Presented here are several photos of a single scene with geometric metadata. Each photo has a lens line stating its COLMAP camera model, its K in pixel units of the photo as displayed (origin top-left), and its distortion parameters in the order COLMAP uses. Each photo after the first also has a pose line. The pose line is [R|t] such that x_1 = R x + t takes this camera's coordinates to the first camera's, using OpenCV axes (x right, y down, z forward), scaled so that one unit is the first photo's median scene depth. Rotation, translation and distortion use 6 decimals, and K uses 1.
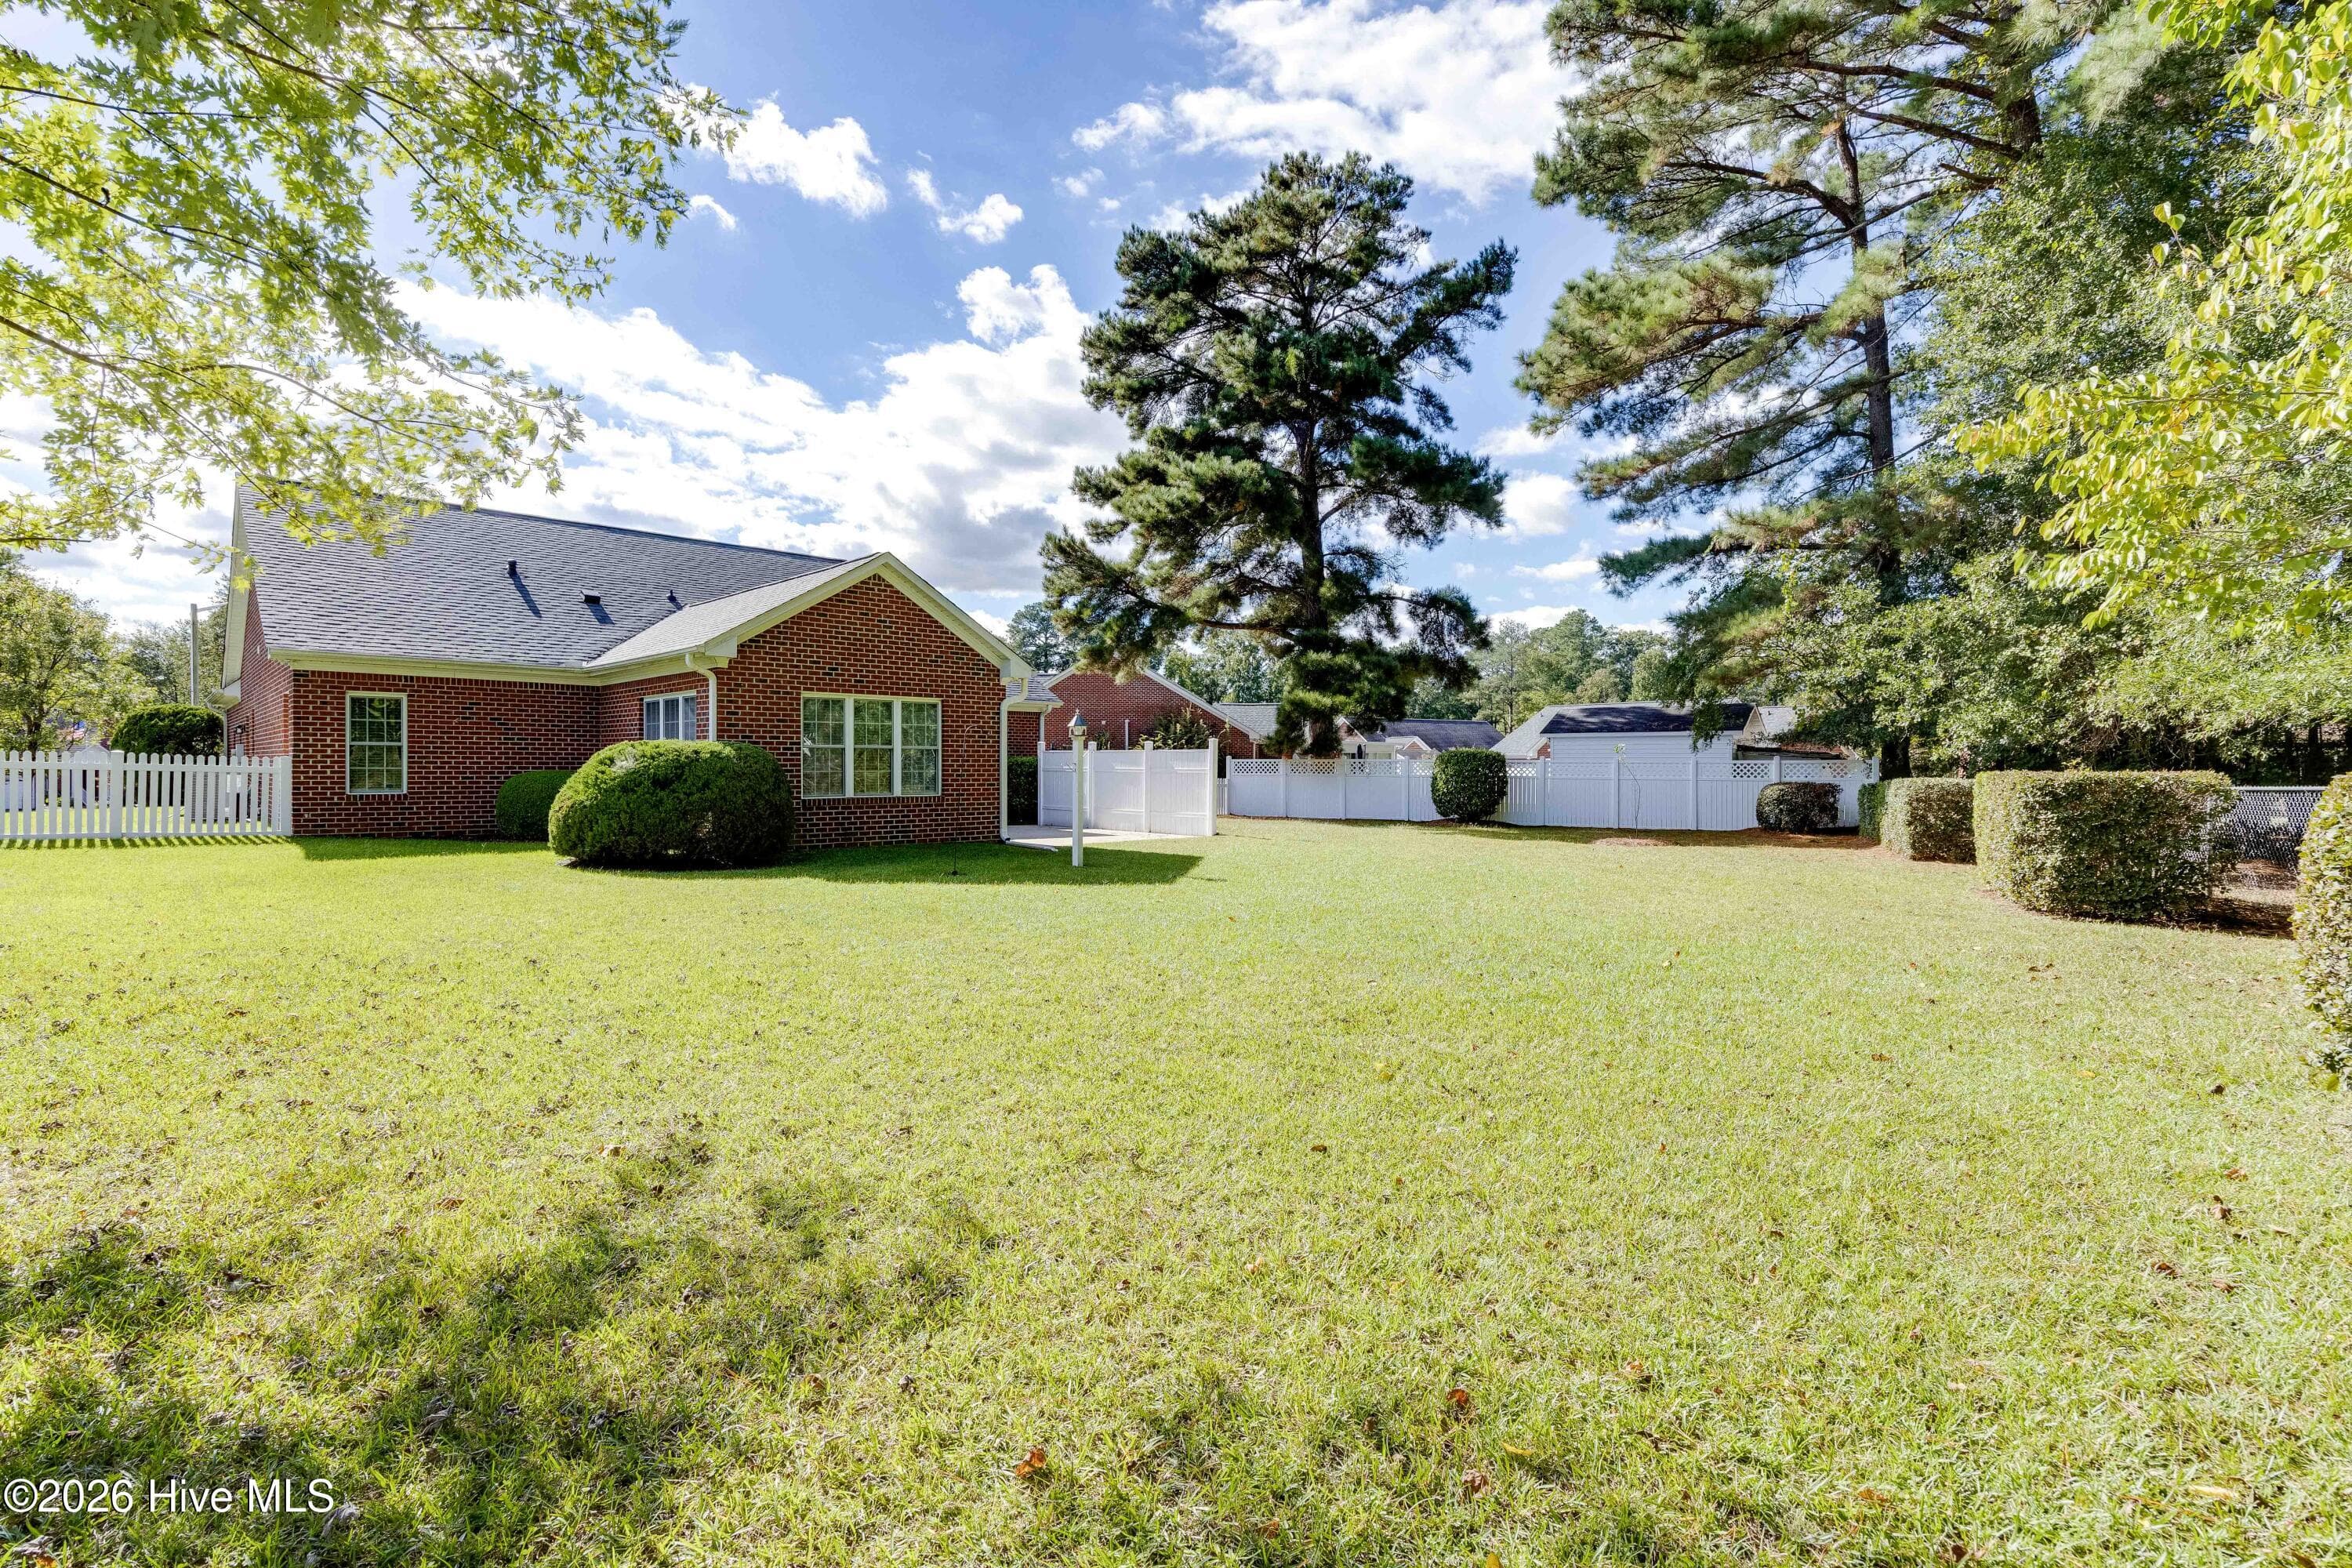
lens RADIAL K [[928.8, 0, 1176.0], [0, 928.8, 784.0], [0, 0, 1]] dist [-0.012882, -0.000473]
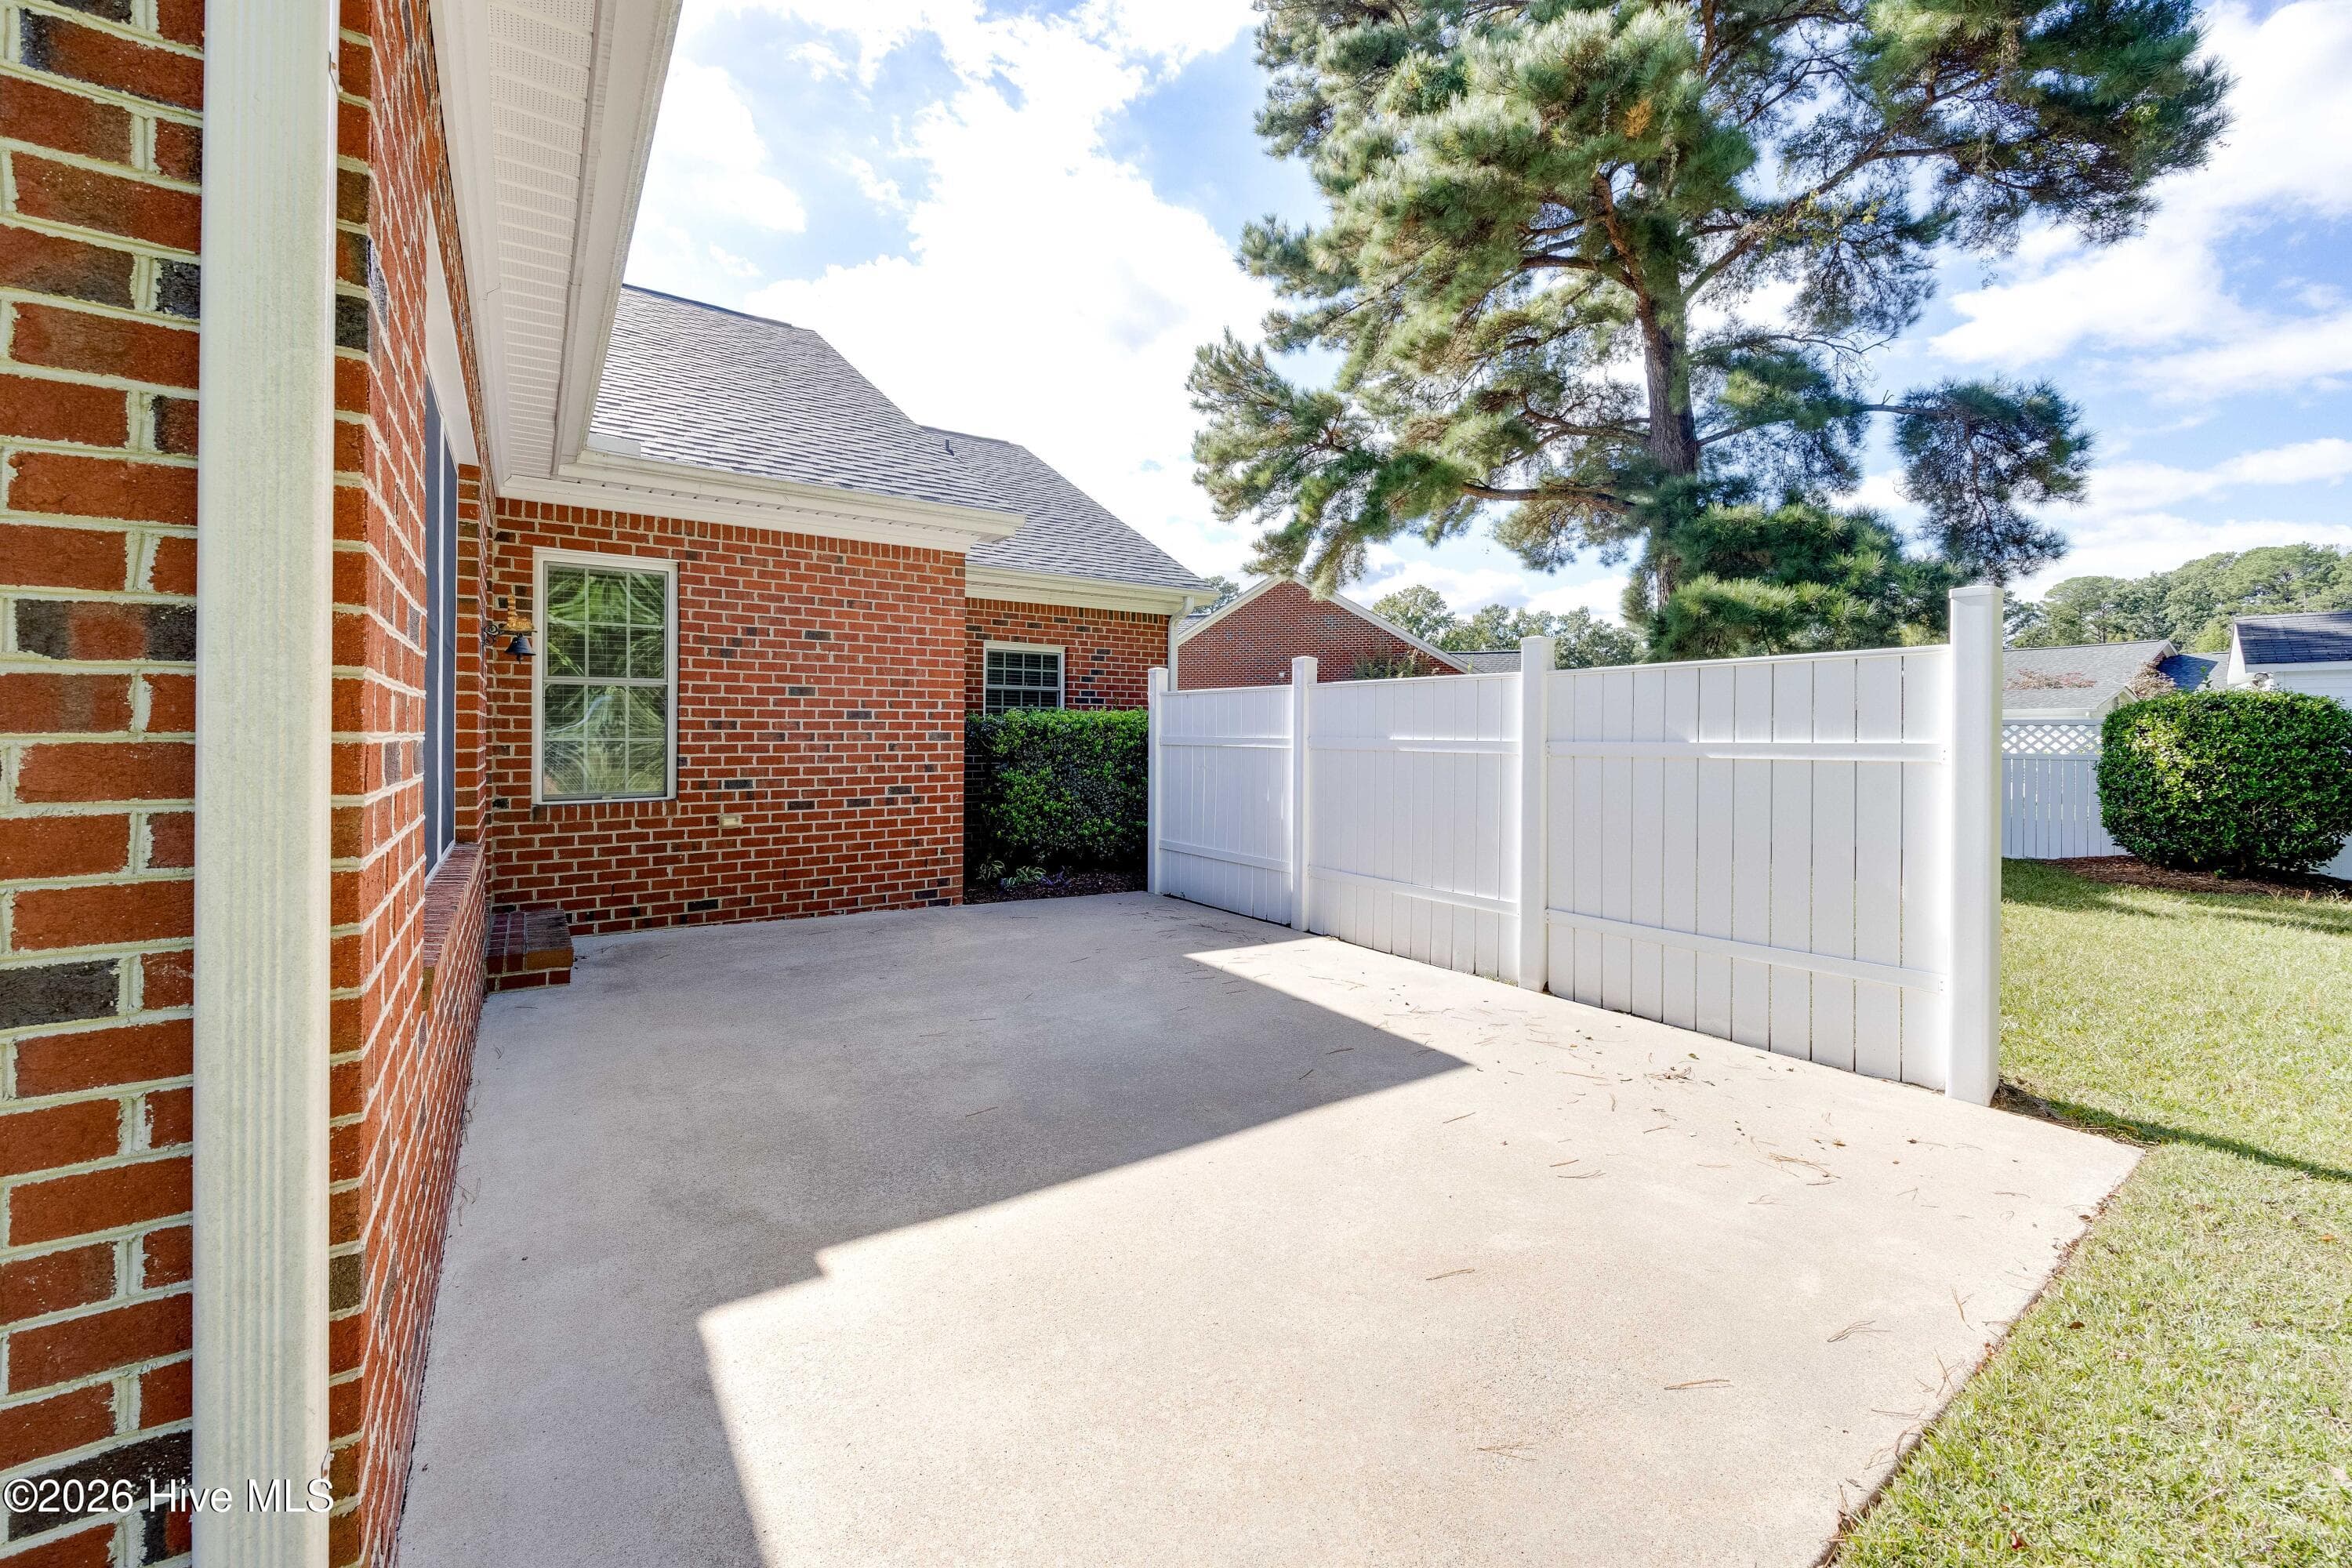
lens RADIAL K [[928.8, 0, 1176.0], [0, 928.8, 784.0], [0, 0, 1]] dist [-0.012882, -0.000473]
pose [[0.984753, 0.009547, -0.173698, -0.047241], [-0.003986, 0.999469, 0.032338, -0.006963], [0.173915, -0.031152, 0.984268, 0.407335]]
